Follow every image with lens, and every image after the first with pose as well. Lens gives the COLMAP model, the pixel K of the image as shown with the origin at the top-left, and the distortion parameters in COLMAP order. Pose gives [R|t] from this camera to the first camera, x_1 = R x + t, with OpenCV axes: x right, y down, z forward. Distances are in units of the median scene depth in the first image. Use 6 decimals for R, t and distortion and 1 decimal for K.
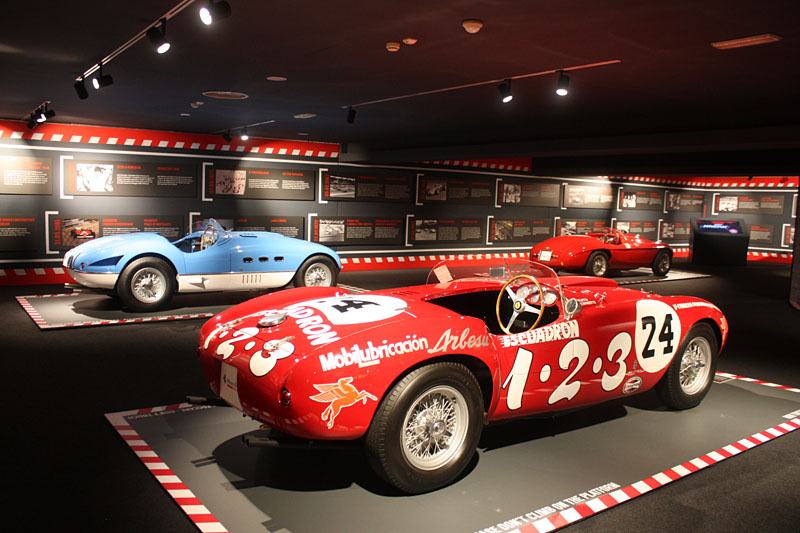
lens RADIAL K [[689.7, 0, 400.0], [0, 689.7, 266.5], [0, 0, 1]] dist [-0.164894, 0.154939]
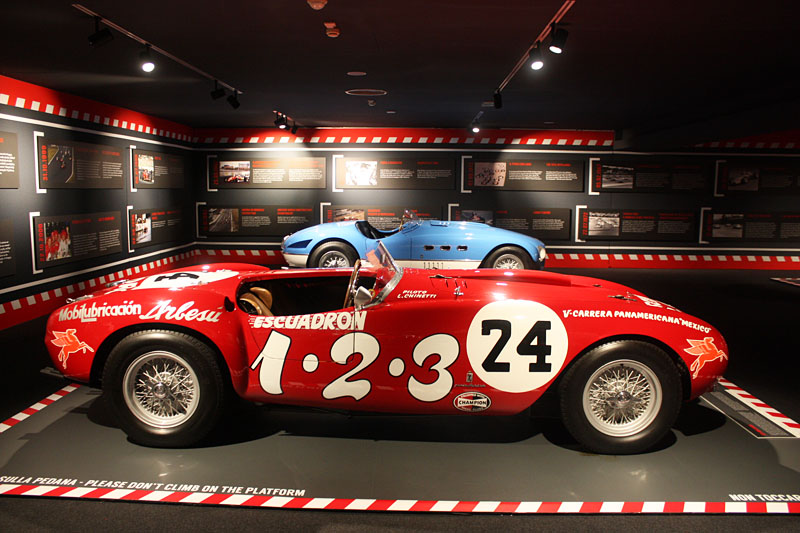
lens RADIAL K [[689.7, 0, 400.0], [0, 689.7, 266.5], [0, 0, 1]] dist [-0.164894, 0.154939]
pose [[0.782318, 0.047052, -0.621100, 0.290687], [-0.044595, 0.998815, 0.019497, 0.000385], [0.621281, 0.012445, 0.783489, 0.112054]]
